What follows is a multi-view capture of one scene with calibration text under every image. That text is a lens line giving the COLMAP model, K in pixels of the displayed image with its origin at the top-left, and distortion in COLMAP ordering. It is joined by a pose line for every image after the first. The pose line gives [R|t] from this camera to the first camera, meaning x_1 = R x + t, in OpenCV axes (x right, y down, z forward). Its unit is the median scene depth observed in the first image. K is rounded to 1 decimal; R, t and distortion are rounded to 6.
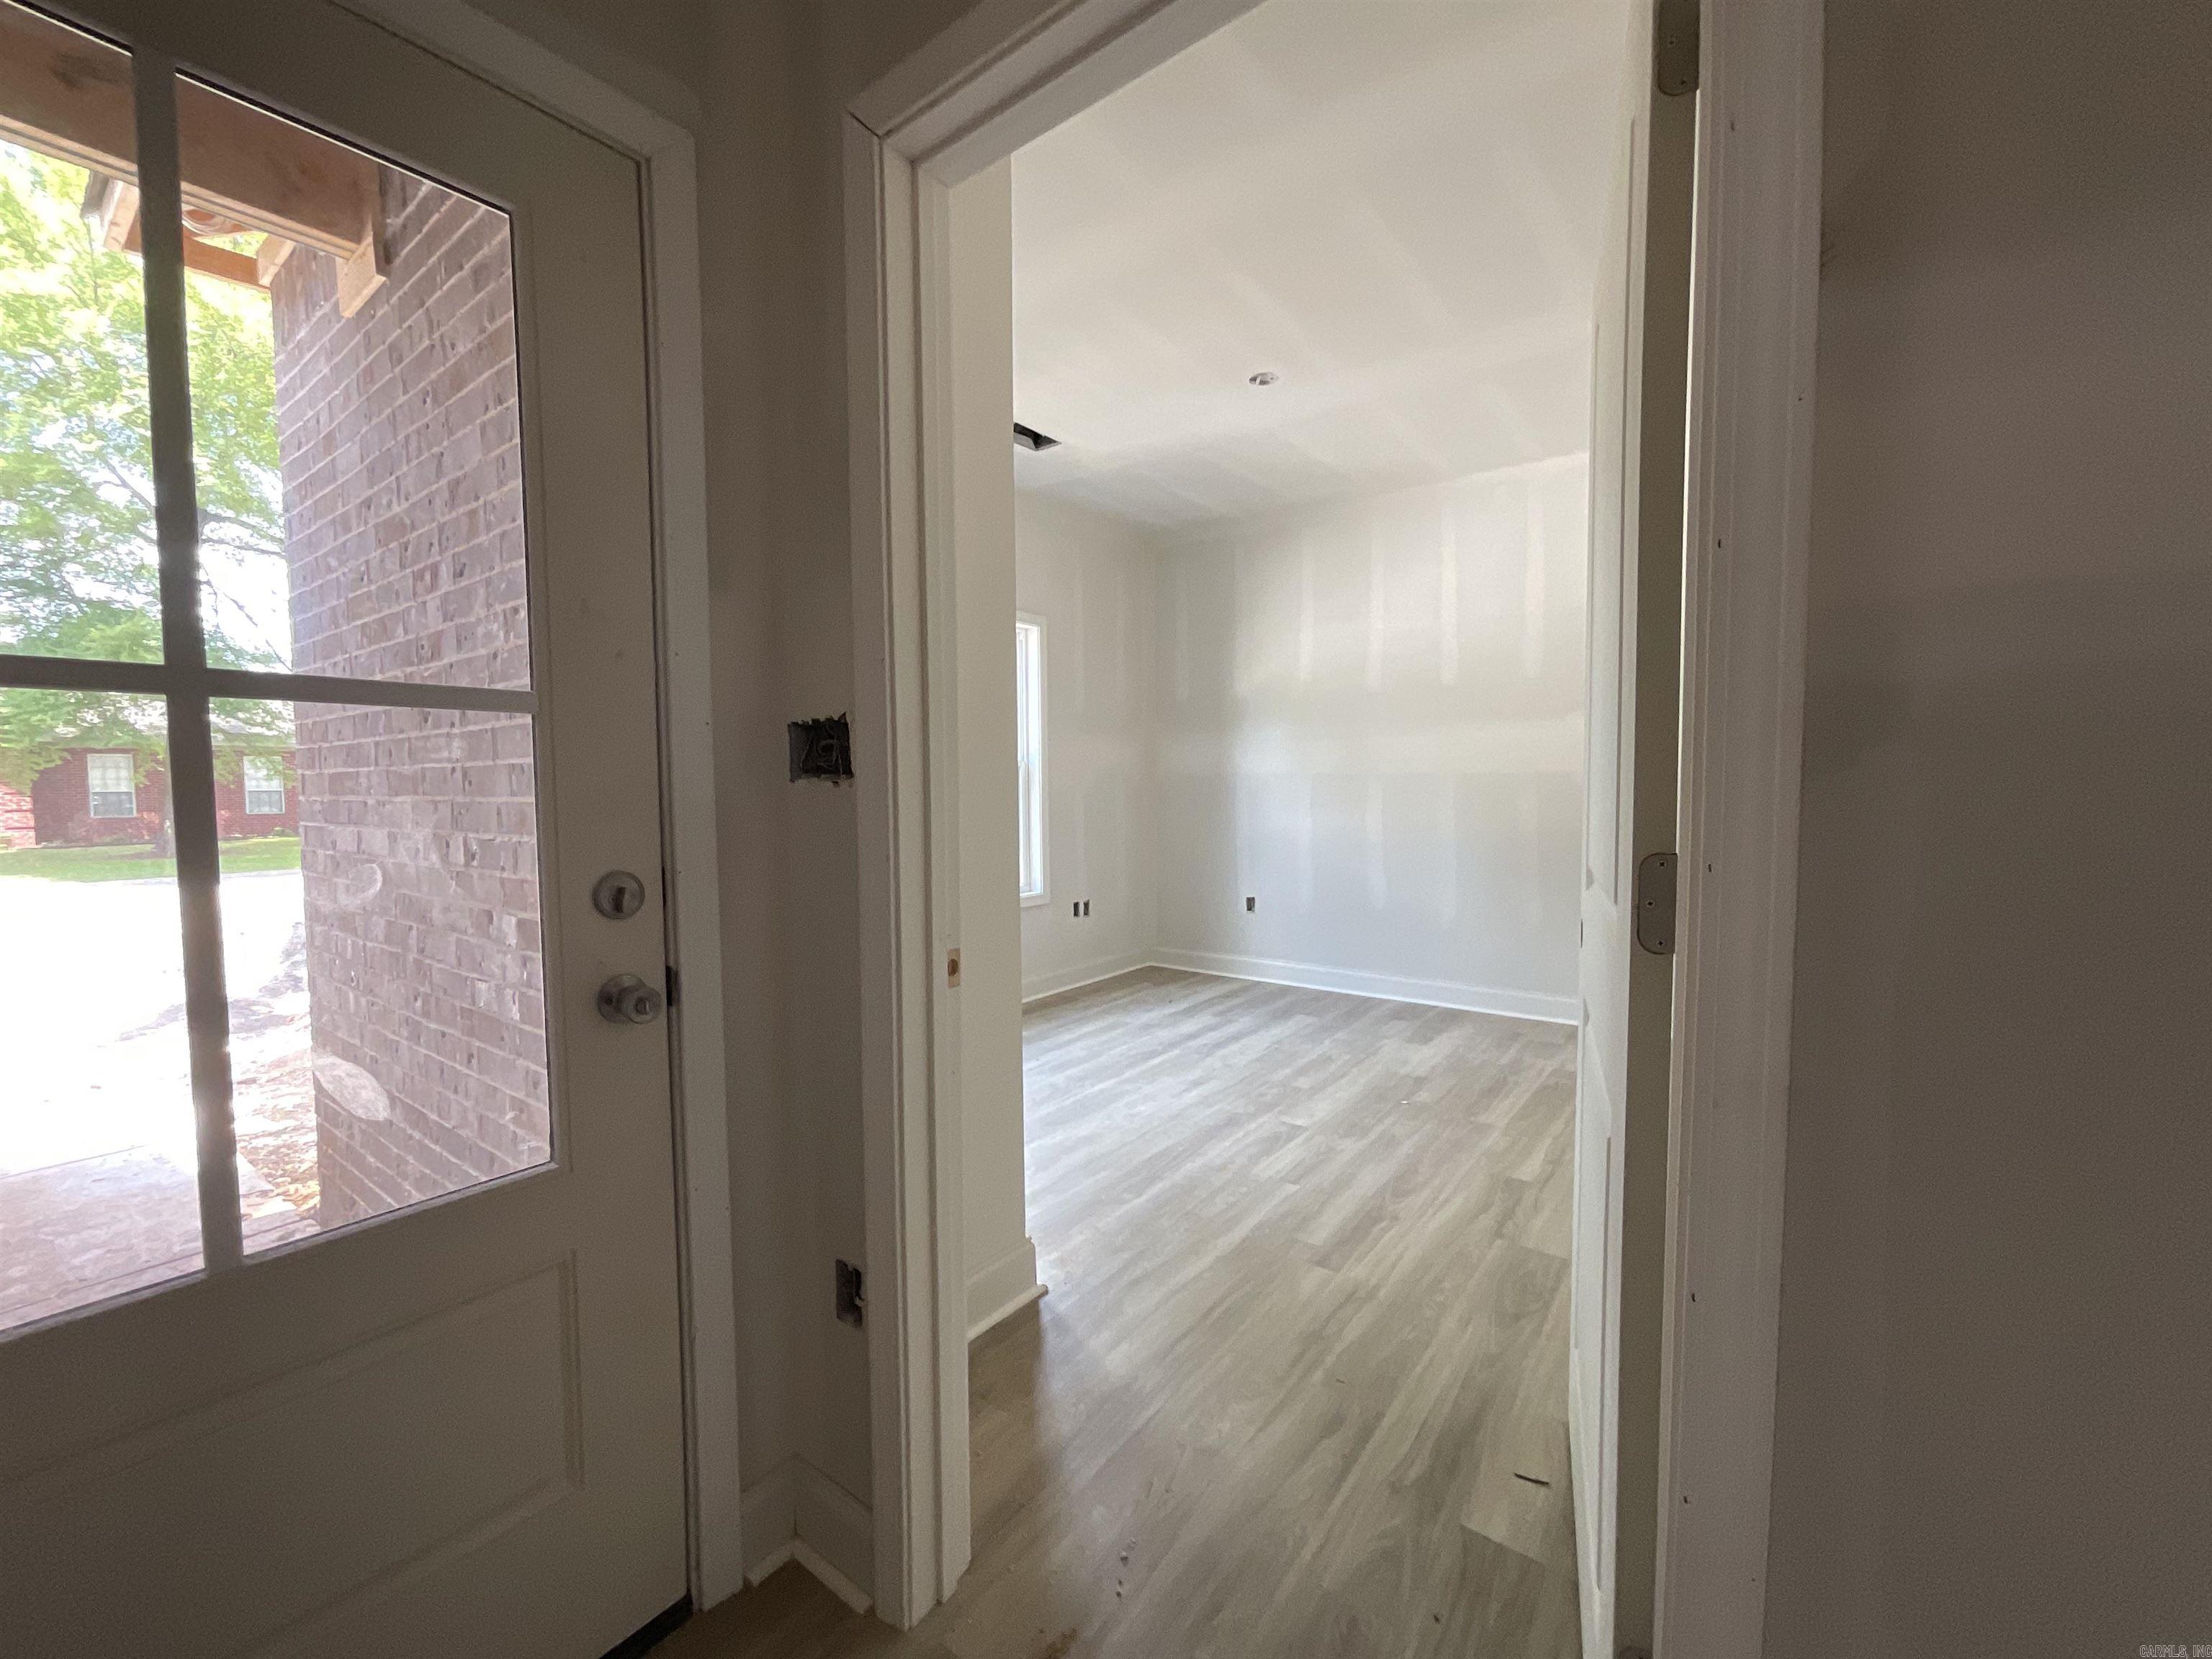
lens RADIAL K [[902.7, 0, 1104.3], [0, 902.7, 832.9], [0, 0, 1]] dist [-0.014308, 0.015012]
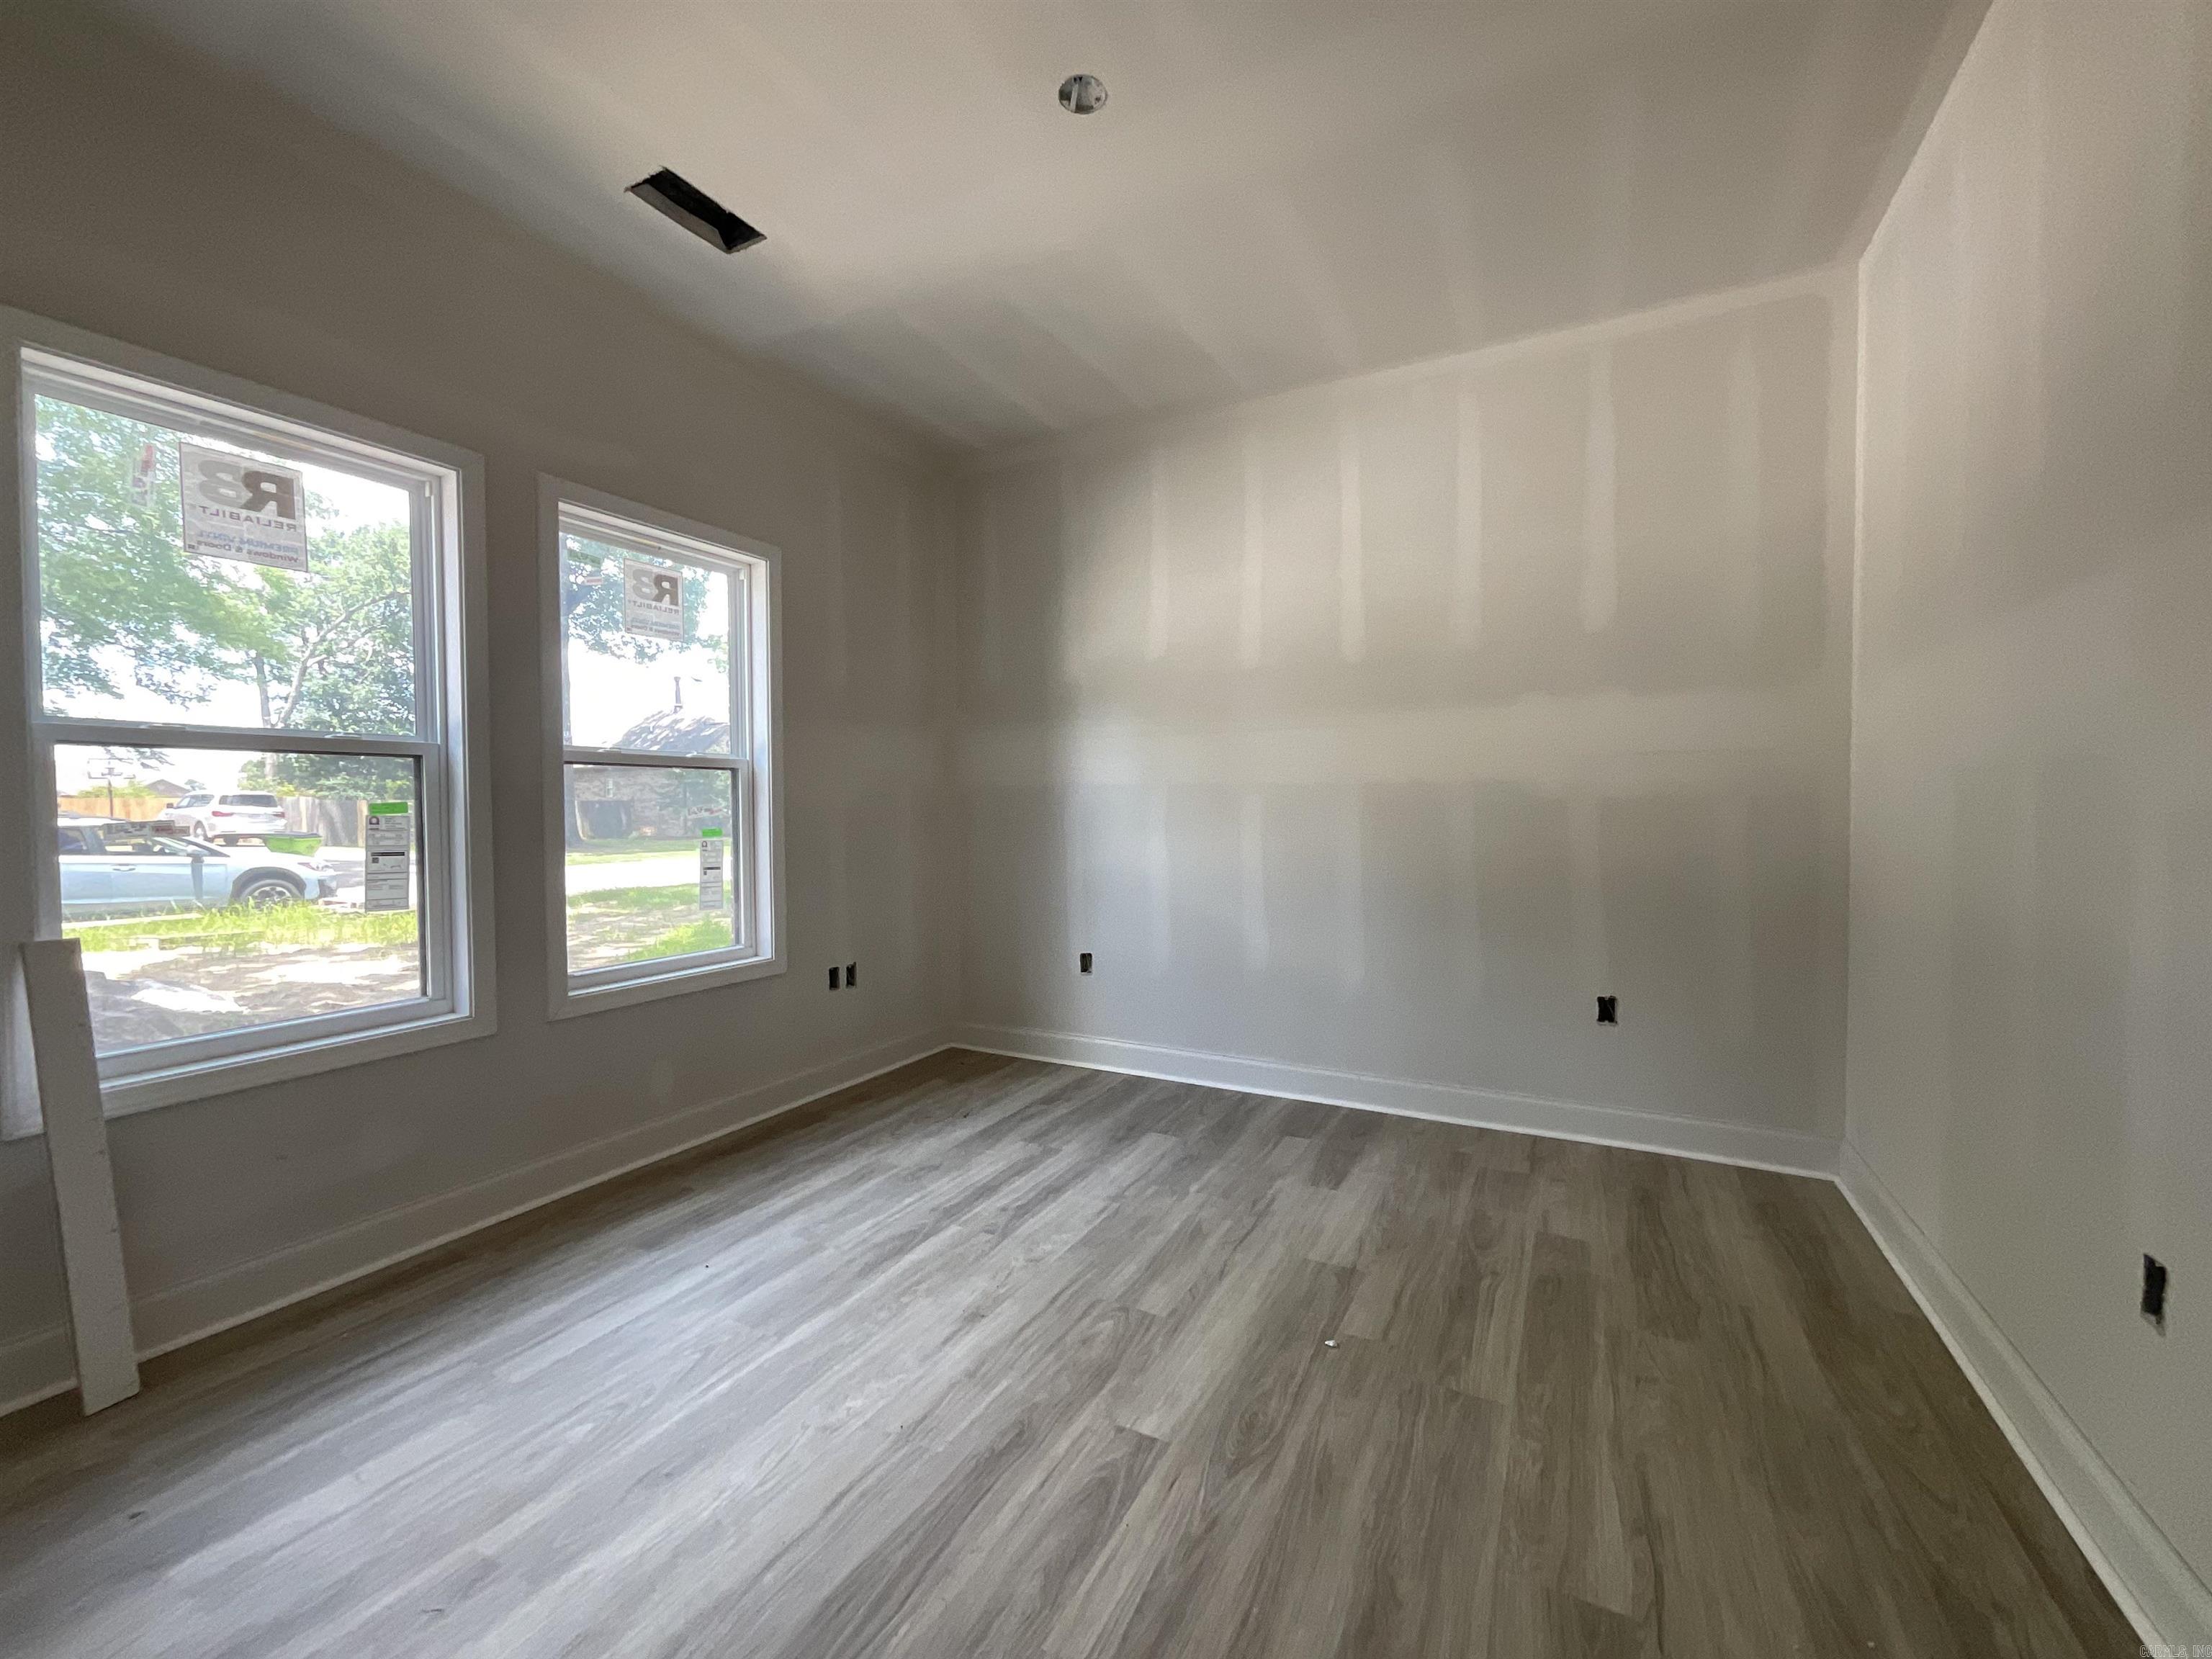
lens RADIAL K [[902.7, 0, 1104.3], [0, 902.7, 832.9], [0, 0, 1]] dist [-0.014308, 0.015012]
pose [[0.987476, -0.001674, 0.157760, 0.089055], [0.005978, 0.999623, -0.026806, -0.009198], [-0.157656, 0.027413, 0.987114, 0.394371]]
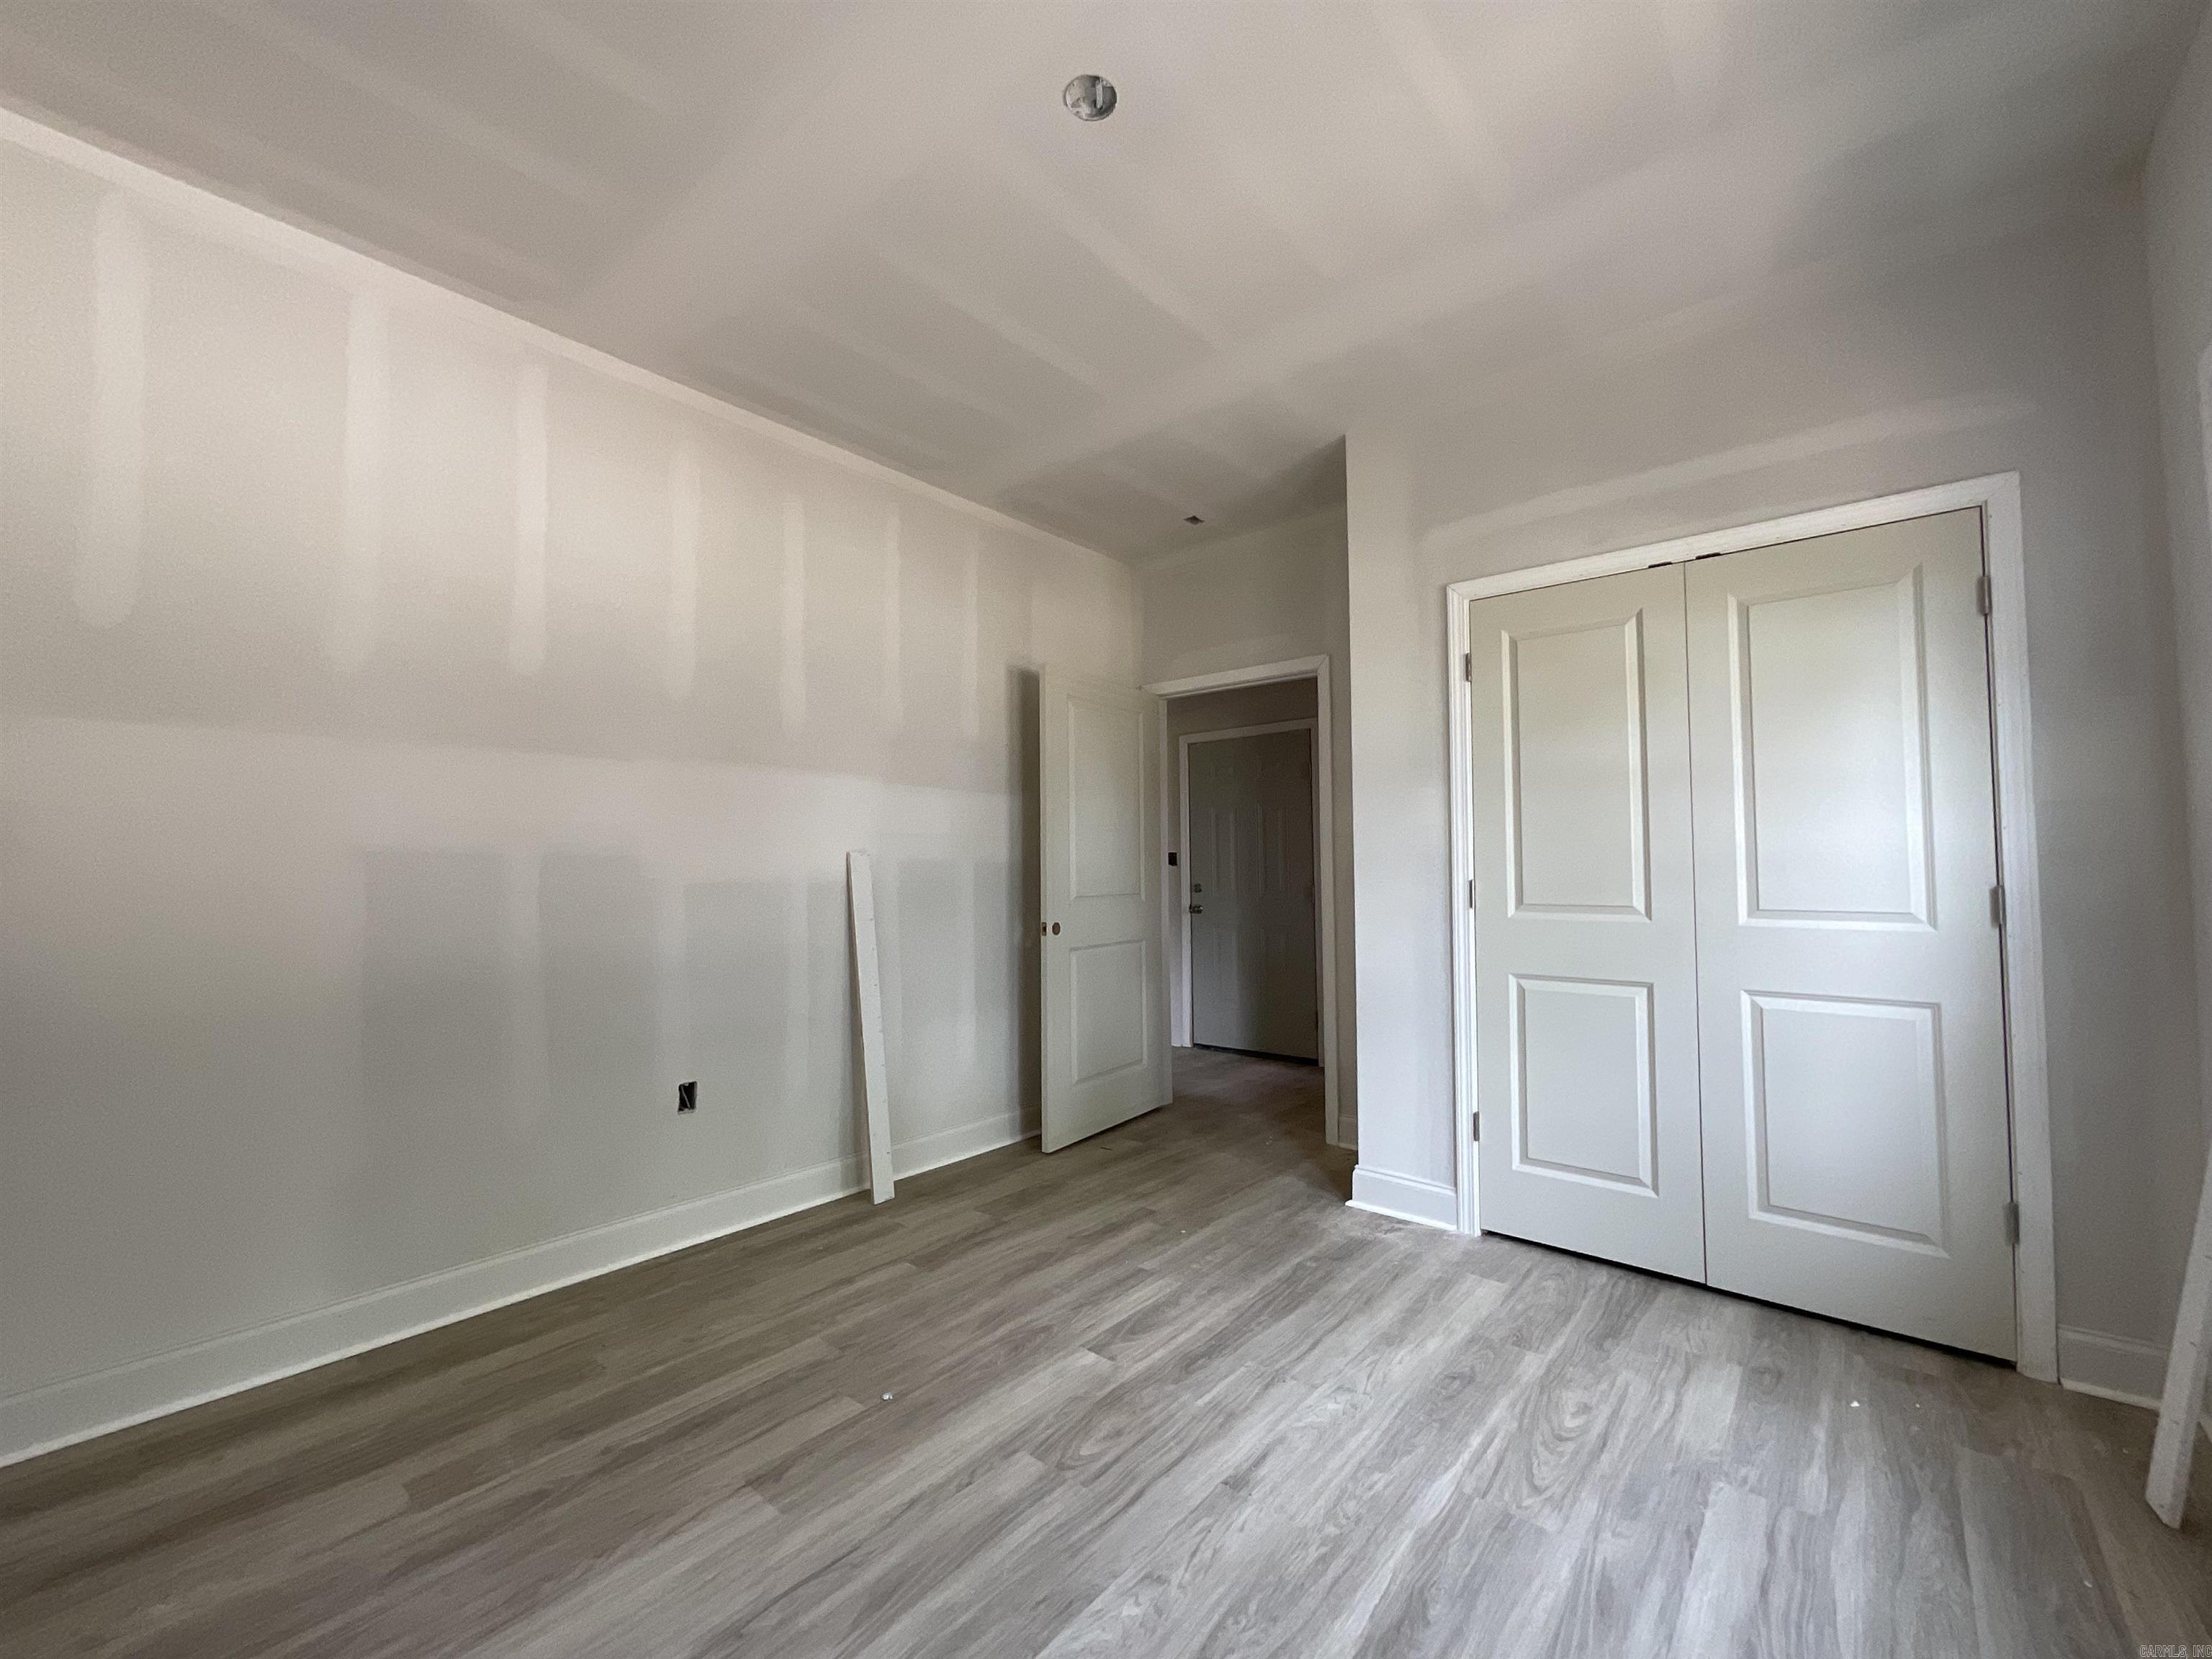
lens RADIAL K [[902.7, 0, 1104.3], [0, 902.7, 832.9], [0, 0, 1]] dist [-0.014308, 0.015012]
pose [[-0.998160, 0.014852, 0.058781, 0.131245], [0.015704, 0.999778, 0.014065, -0.069900], [-0.058559, 0.014962, -0.998172, 1.385106]]
